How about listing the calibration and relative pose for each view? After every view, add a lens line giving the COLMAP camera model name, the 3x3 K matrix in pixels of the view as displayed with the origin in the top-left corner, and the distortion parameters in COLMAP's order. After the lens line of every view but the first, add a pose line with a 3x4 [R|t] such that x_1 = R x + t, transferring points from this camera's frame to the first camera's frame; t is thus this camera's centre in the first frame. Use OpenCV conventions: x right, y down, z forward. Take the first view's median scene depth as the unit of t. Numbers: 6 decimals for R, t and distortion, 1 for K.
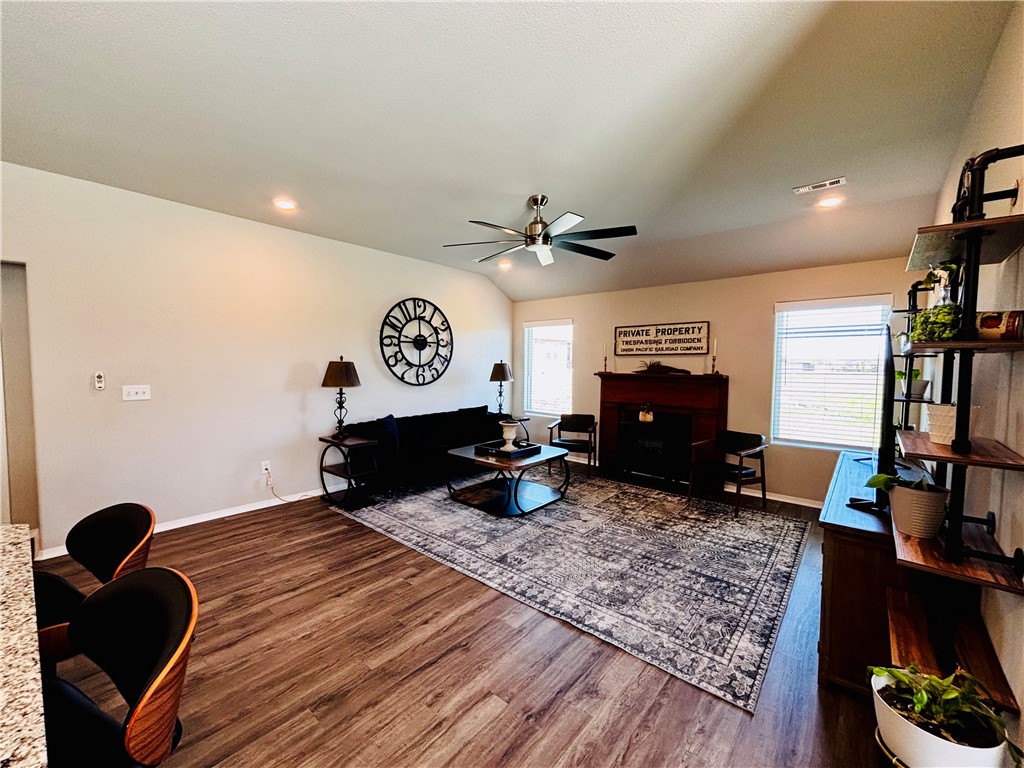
lens RADIAL K [[415.4, 0, 512.0], [0, 415.4, 384.0], [0, 0, 1]] dist [-0.000618, -0.000096]
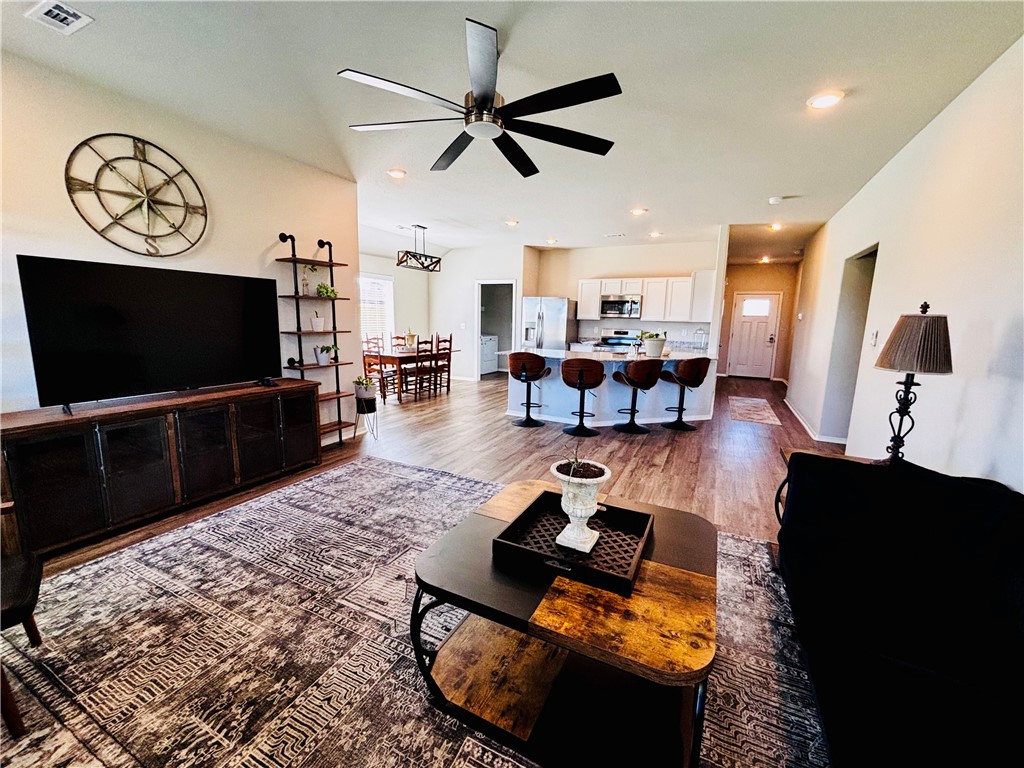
lens RADIAL K [[415.4, 0, 512.0], [0, 415.4, 384.0], [0, 0, 1]] dist [-0.000618, -0.000096]
pose [[-0.969171, 0.007101, -0.246286, 0.196269], [-0.046768, 0.976111, 0.212180, -0.075270], [0.241909, 0.217157, -0.945687, 1.804219]]
